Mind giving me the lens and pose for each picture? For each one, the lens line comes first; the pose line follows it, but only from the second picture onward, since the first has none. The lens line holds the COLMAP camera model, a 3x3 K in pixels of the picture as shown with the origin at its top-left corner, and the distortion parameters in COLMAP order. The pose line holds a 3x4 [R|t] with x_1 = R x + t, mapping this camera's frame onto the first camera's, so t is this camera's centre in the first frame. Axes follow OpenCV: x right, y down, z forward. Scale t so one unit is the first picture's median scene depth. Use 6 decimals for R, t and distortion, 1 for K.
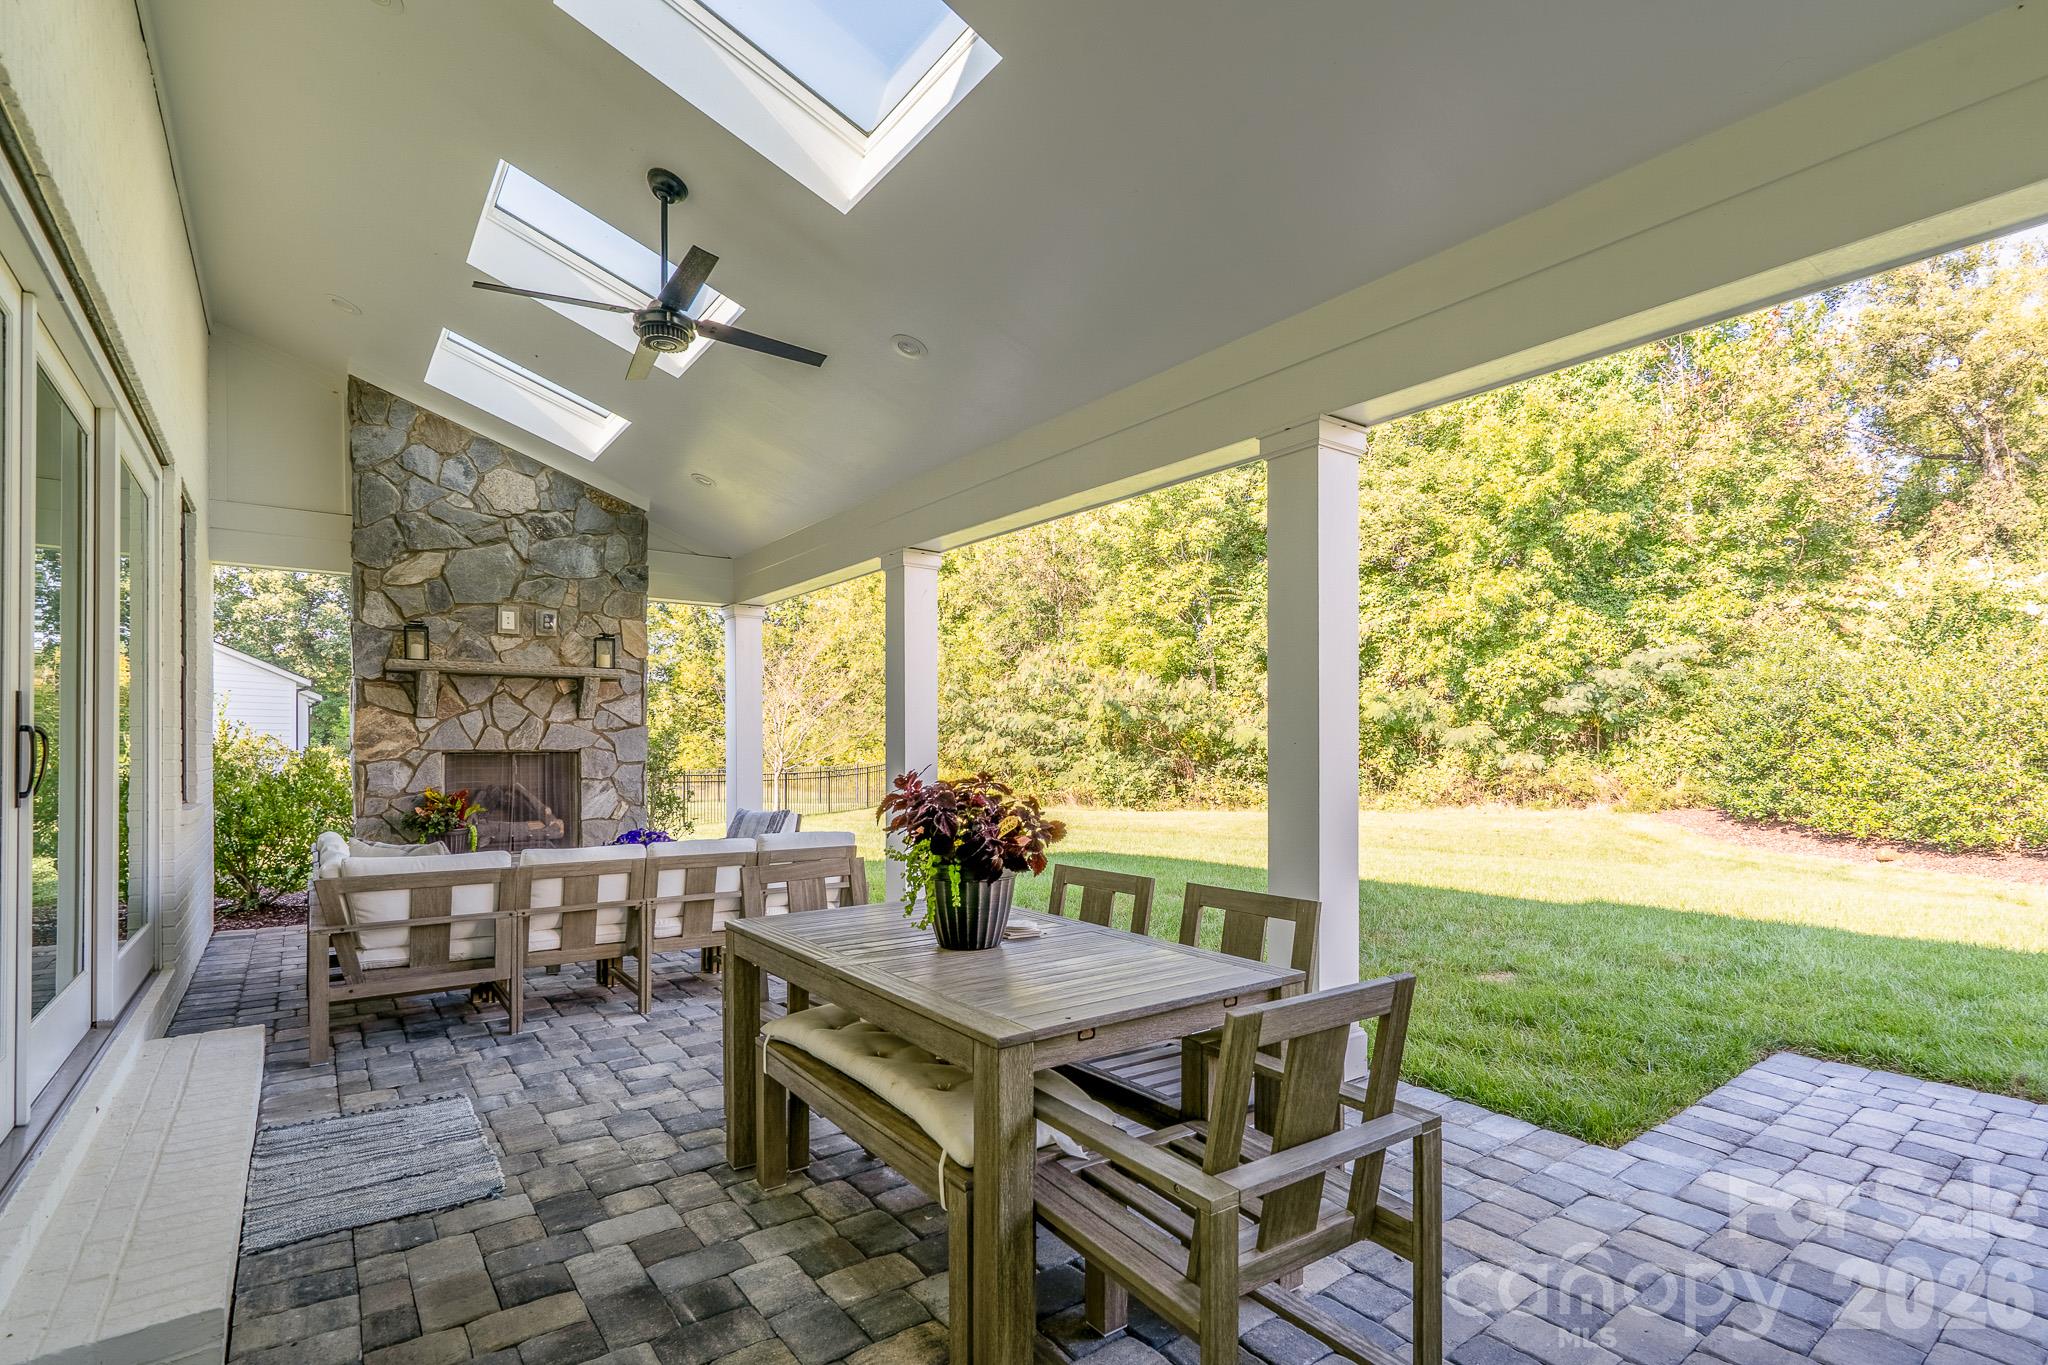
lens RADIAL K [[940.9, 0, 984.5], [0, 940.9, 740.8], [0, 0, 1]] dist [0.000469, 0.000572]
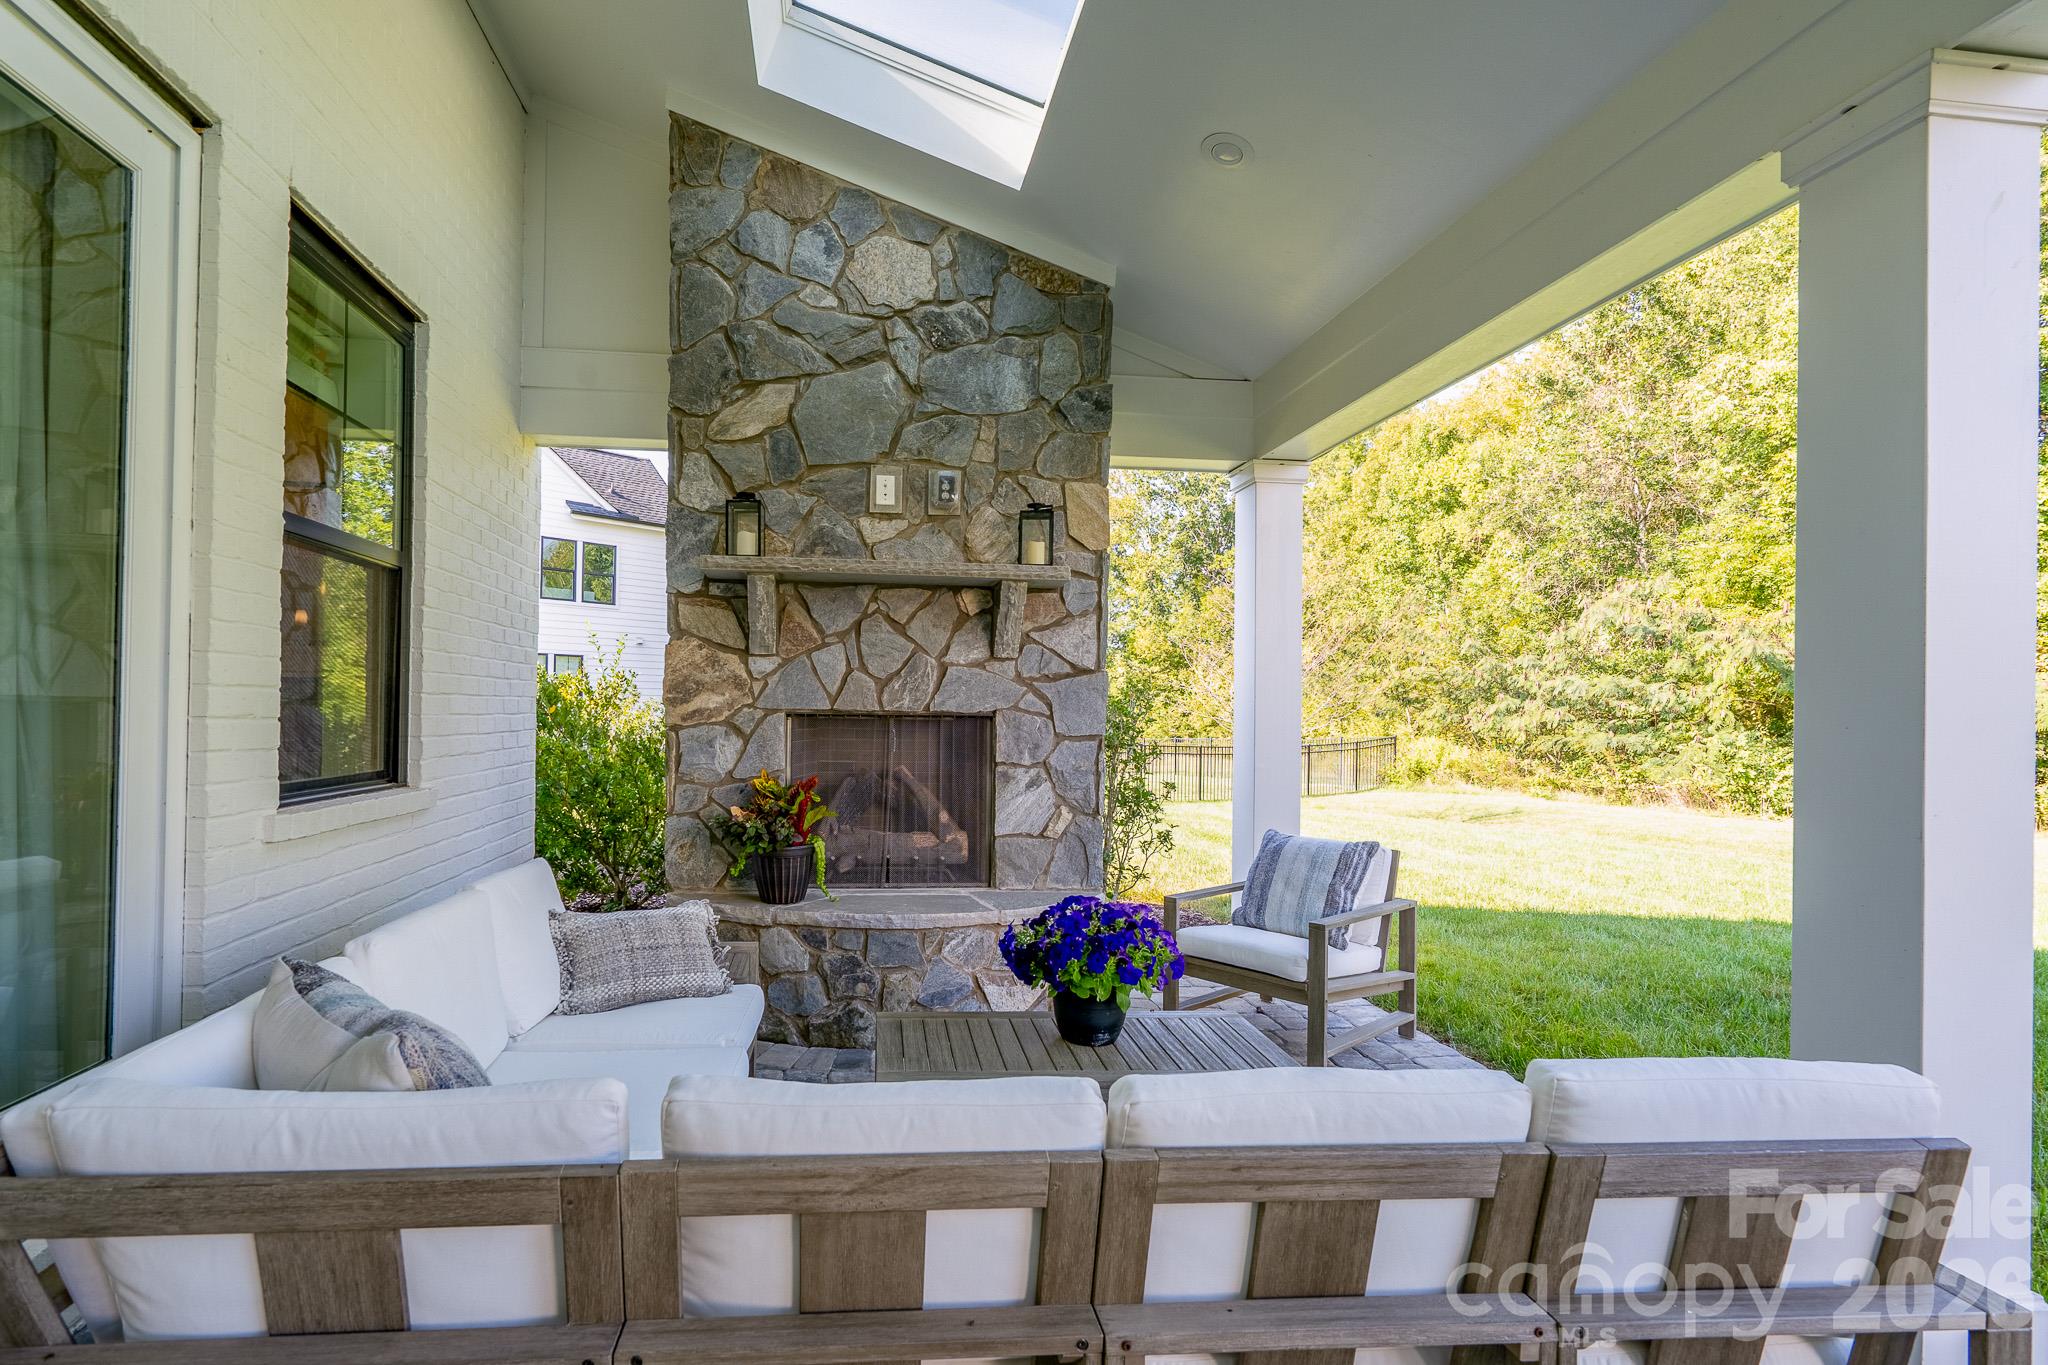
lens RADIAL K [[940.9, 0, 1023.5], [0, 940.9, 697.9], [0, 0, 1]] dist [0.000469, 0.000572]
pose [[0.909984, 0.009925, -0.414525, -0.178343], [-0.015127, 0.999843, -0.009269, 0.005602], [0.414368, 0.014705, 0.909991, 0.490365]]
